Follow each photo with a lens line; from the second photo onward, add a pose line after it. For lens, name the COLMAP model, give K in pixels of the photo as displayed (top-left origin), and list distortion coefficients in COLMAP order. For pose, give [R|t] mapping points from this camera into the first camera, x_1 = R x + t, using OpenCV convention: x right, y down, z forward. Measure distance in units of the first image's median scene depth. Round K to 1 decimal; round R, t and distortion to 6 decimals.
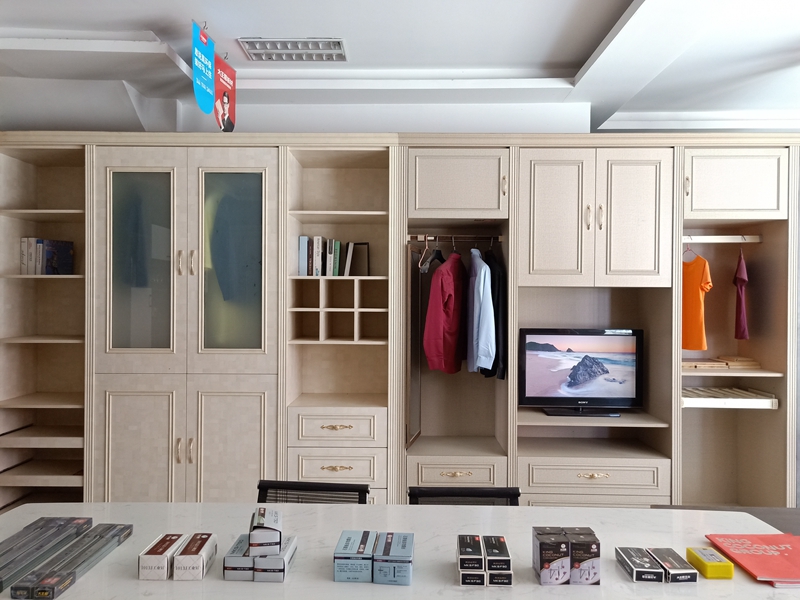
lens RADIAL K [[604.2, 0, 400.0], [0, 604.2, 300.0], [0, 0, 1]] dist [0.051237, -0.035862]
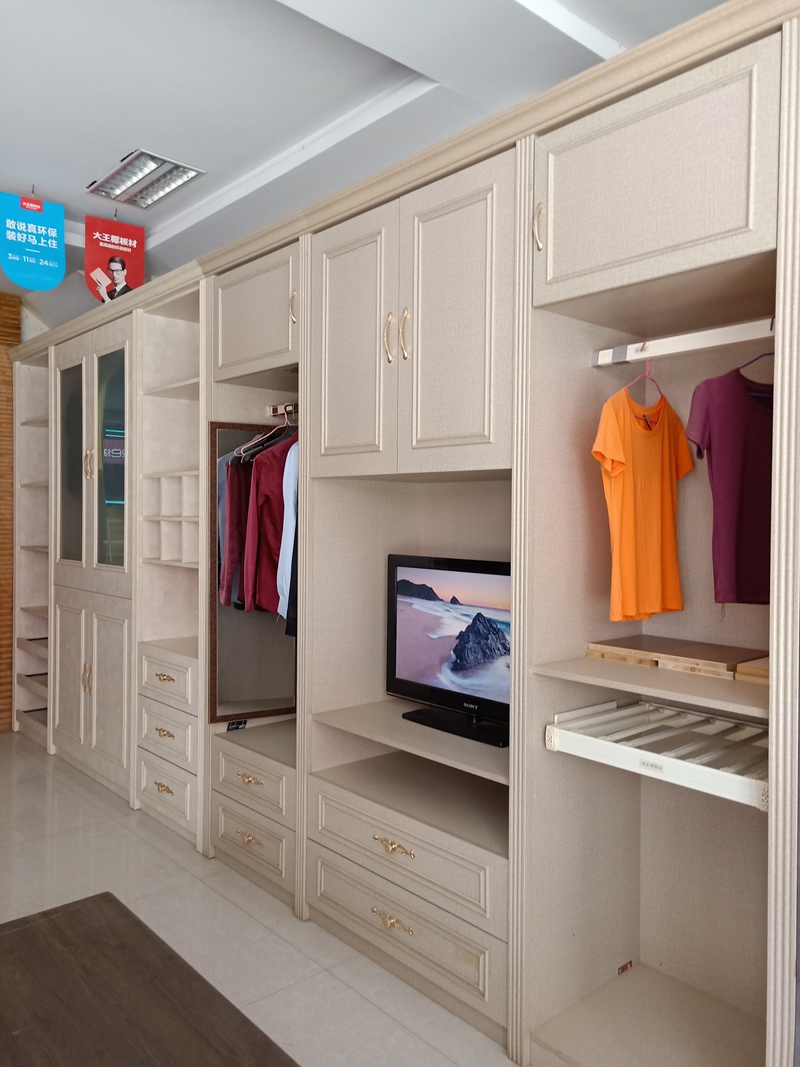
lens RADIAL K [[805.9, 0, 400.0], [0, 805.9, 533.5], [0, 0, 1]] dist [0.051237, -0.035862]
pose [[0.673022, 0.015346, -0.739463, 0.753128], [-0.011581, 0.999881, 0.010211, 0.019682], [0.739532, 0.001691, 0.673119, 0.505454]]
